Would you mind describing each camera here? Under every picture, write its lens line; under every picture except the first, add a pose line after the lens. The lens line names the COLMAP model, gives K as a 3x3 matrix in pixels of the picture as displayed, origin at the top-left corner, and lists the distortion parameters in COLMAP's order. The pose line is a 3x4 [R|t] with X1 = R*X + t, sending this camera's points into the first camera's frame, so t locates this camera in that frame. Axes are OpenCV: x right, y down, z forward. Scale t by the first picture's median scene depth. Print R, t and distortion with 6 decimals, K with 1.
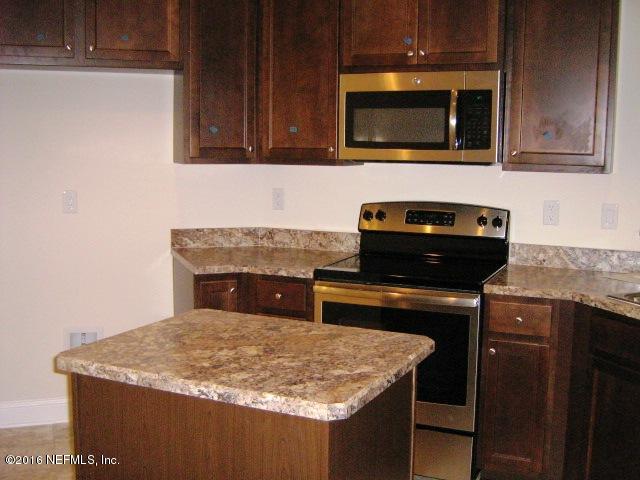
lens RADIAL K [[777.3, 0, 320.2], [0, 777.3, 240.7], [0, 0, 1]] dist [-0.107823, 0.000000]
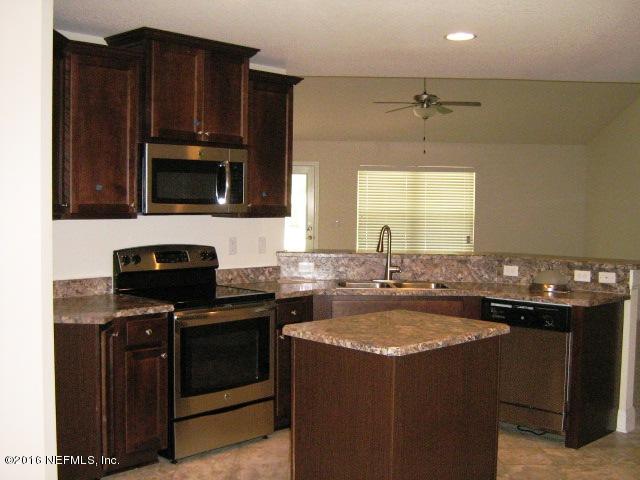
lens RADIAL K [[777.3, 0, 320.8], [0, 777.3, 240.4], [0, 0, 1]] dist [-0.107823, 0.000000]
pose [[0.328595, -0.053466, 0.942956, -1.045830], [0.107017, 0.994074, 0.019072, -0.058333], [-0.938388, 0.094645, 0.332370, 0.361636]]
